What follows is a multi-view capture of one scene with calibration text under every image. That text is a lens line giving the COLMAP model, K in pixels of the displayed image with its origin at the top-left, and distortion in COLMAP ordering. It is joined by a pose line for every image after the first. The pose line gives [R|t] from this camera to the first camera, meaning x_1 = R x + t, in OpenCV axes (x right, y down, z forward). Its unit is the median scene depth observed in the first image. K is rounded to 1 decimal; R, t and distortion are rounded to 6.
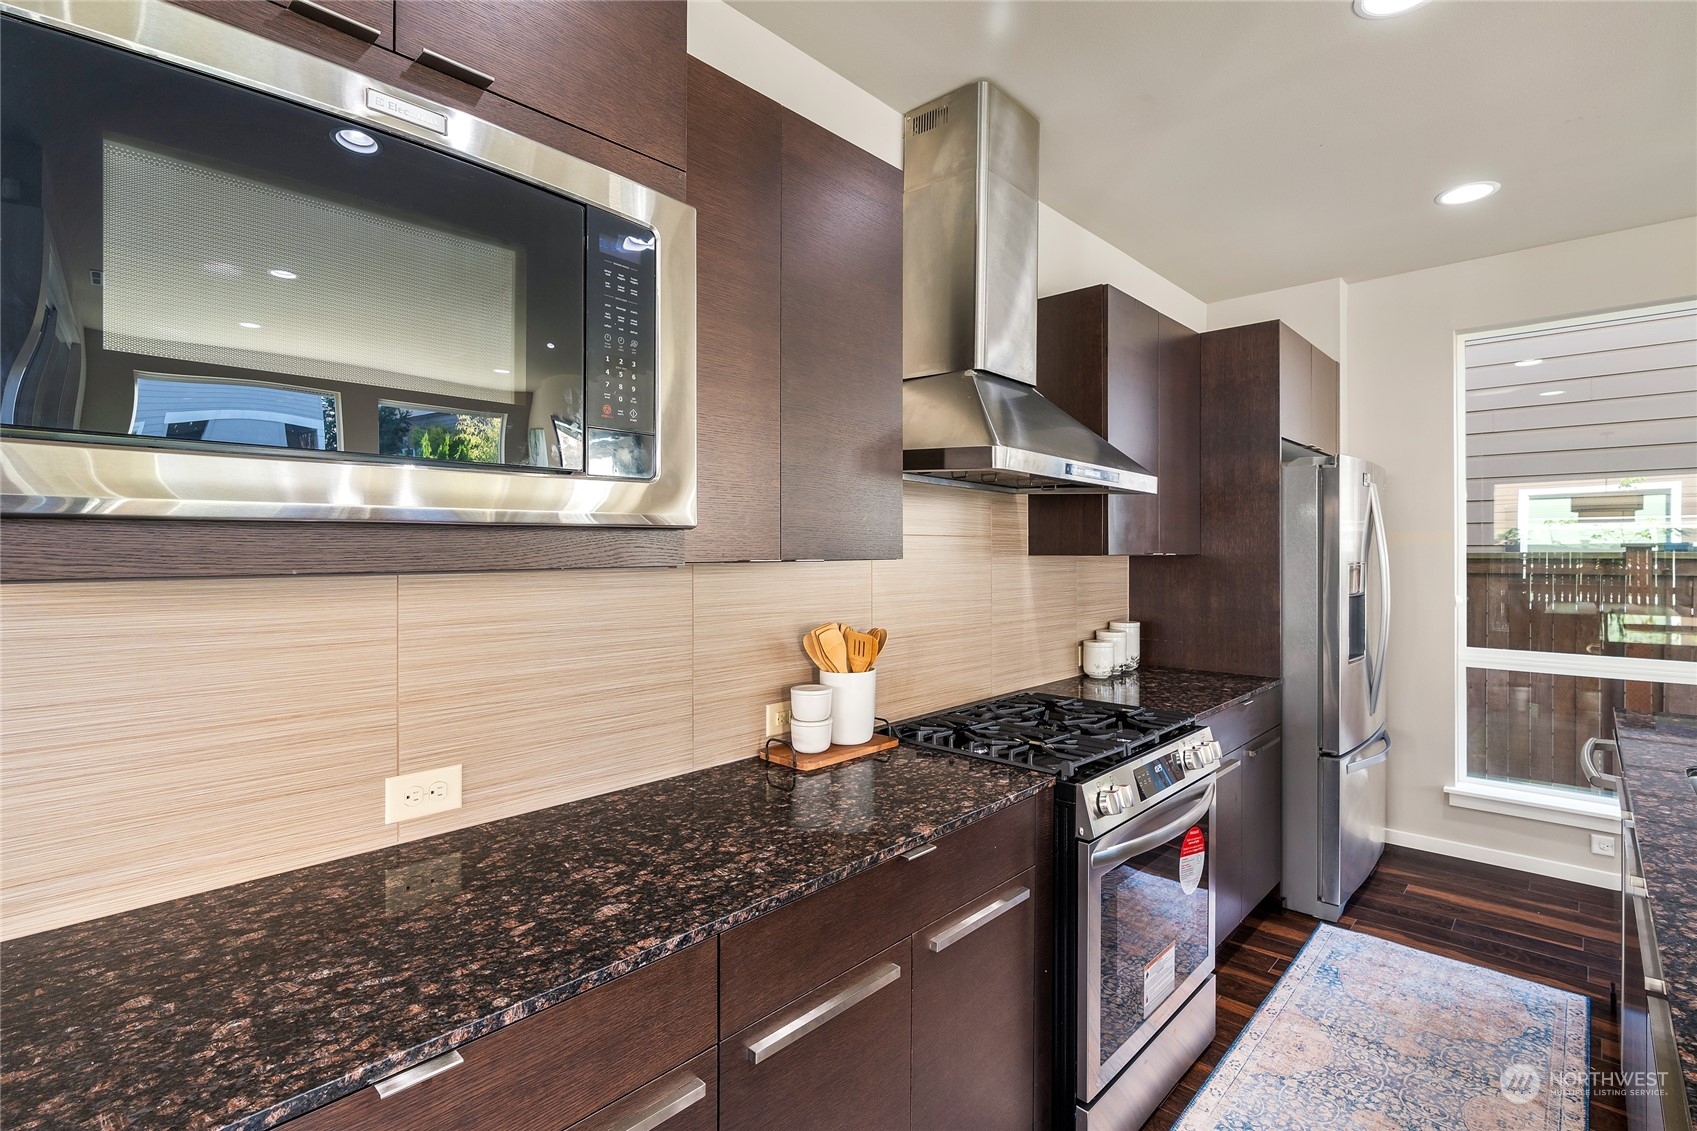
lens RADIAL K [[796.8, 0, 851.8], [0, 796.8, 552.3], [0, 0, 1]] dist [-0.005723, -0.000270]
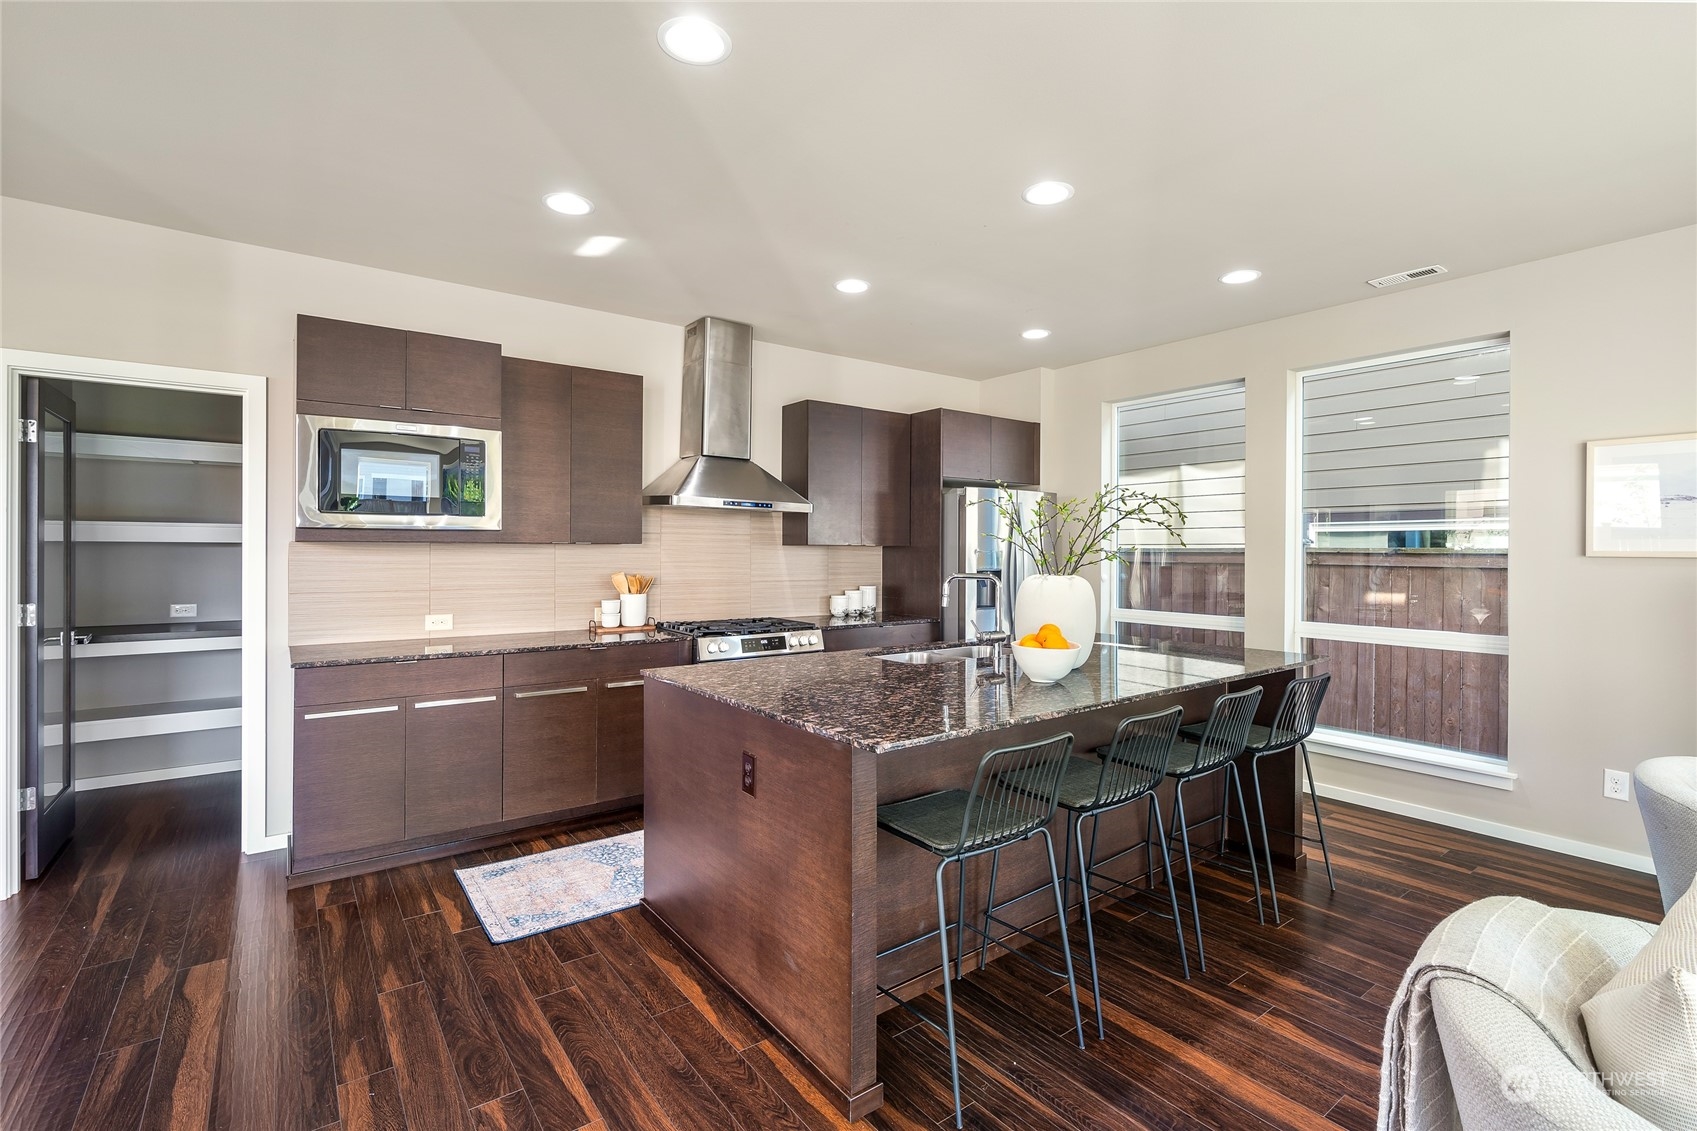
lens RADIAL K [[774.7, 0, 854.9], [0, 774.7, 559.9], [0, 0, 1]] dist [-0.007517, 0.000904]
pose [[0.984114, 0.004125, -0.177492, 0.814956], [-0.003002, 0.999974, 0.006600, 0.029503], [0.177514, -0.005962, 0.984100, -0.843797]]
